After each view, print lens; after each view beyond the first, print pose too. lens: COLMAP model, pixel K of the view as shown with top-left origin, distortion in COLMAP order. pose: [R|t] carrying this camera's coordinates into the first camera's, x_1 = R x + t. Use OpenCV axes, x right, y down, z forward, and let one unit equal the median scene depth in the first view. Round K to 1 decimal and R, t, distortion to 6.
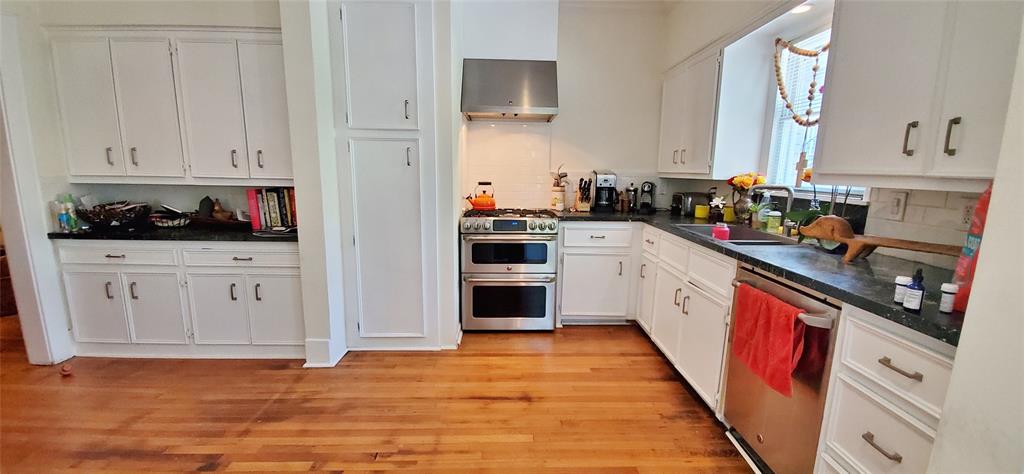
lens RADIAL K [[386.0, 0, 510.4], [0, 386.0, 242.5], [0, 0, 1]] dist [-0.000835, -0.000032]
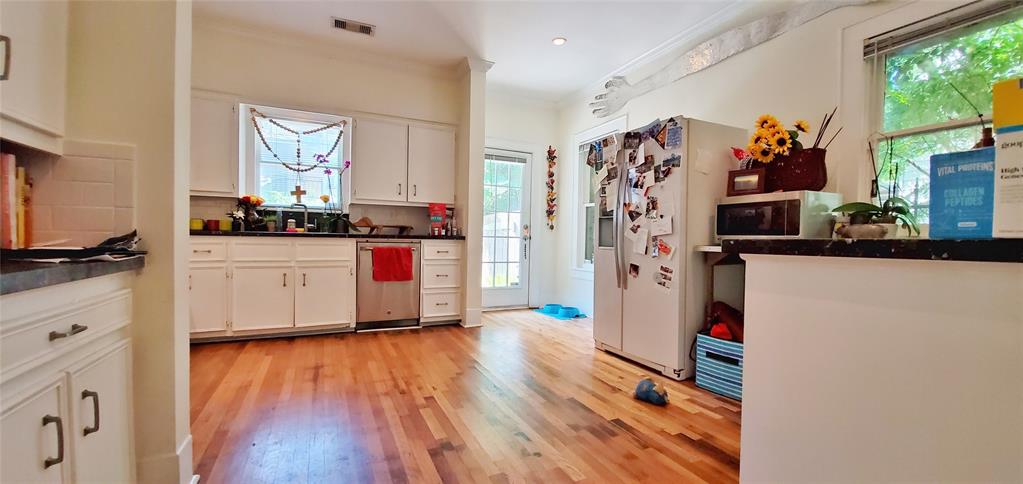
lens RADIAL K [[401.7, 0, 518.2], [0, 401.7, 246.0], [0, 0, 1]] dist [-0.010483, -0.002460]
pose [[-0.407260, -0.041818, 0.912355, -1.360542], [0.118784, 0.988041, 0.098310, -0.023707], [-0.905555, 0.148410, -0.397422, 0.876149]]
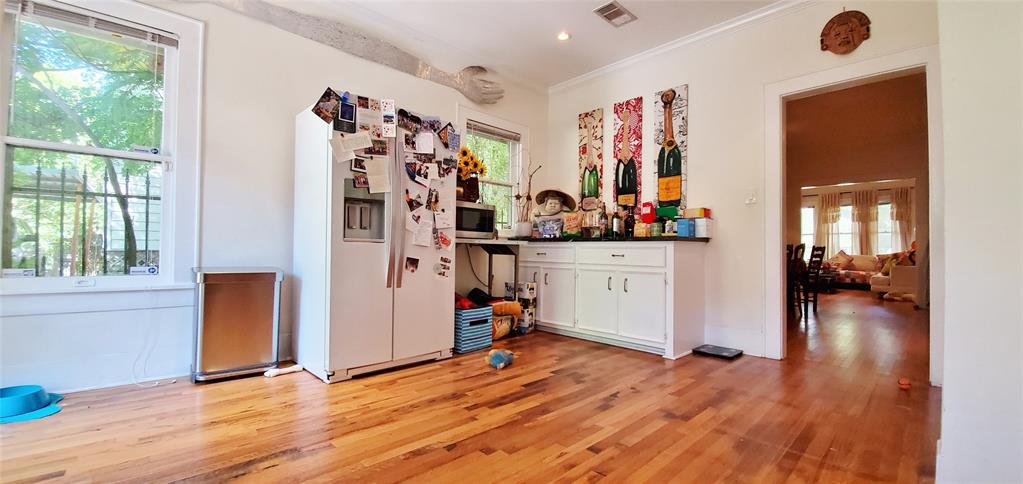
lens RADIAL K [[401.7, 0, 520.7], [0, 401.7, 247.3], [0, 0, 1]] dist [-0.010483, -0.002460]
pose [[-0.735947, -0.035170, -0.676125, 0.273874], [-0.127970, 0.987875, 0.087906, 0.031067], [0.664835, 0.151218, -0.731525, 1.118659]]
